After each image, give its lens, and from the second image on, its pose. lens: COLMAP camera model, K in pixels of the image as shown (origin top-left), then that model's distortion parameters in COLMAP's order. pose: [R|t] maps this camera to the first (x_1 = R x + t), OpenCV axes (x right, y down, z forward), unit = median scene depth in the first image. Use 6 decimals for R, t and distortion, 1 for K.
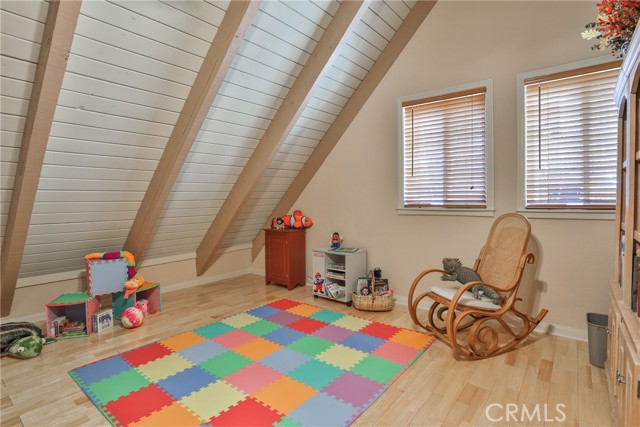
lens RADIAL K [[327.3, 0, 324.5], [0, 327.3, 203.6], [0, 0, 1]] dist [-0.050481, 0.001294]
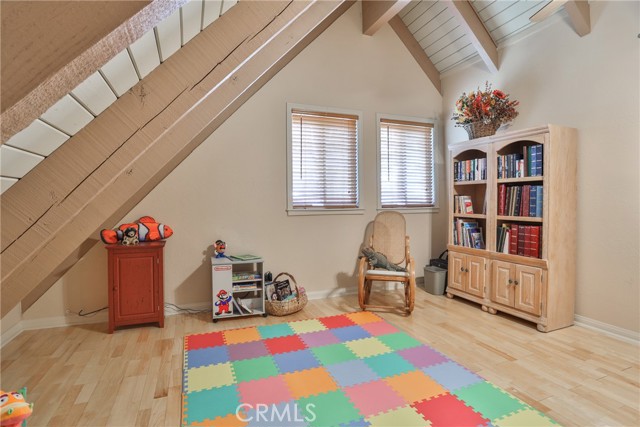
lens RADIAL K [[327.3, 0, 324.5], [0, 327.3, 203.6], [0, 0, 1]] dist [-0.050481, 0.001294]
pose [[0.495853, -0.003445, 0.868399, -0.659392], [0.010162, 0.999947, -0.001836, -0.001390], [-0.868347, 0.009735, 0.495862, 0.410927]]
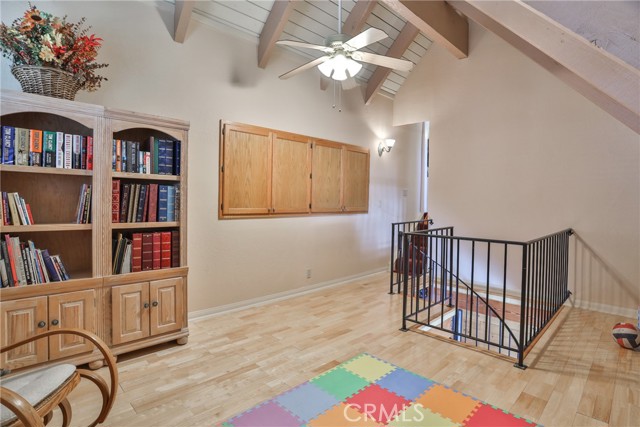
lens RADIAL K [[327.3, 0, 324.5], [0, 327.3, 203.6], [0, 0, 1]] dist [-0.050481, 0.001294]
pose [[-0.992697, -0.009476, 0.120261, -0.093895], [-0.007744, 0.999860, 0.014857, -0.017287], [-0.120385, 0.013817, -0.992631, 1.051811]]
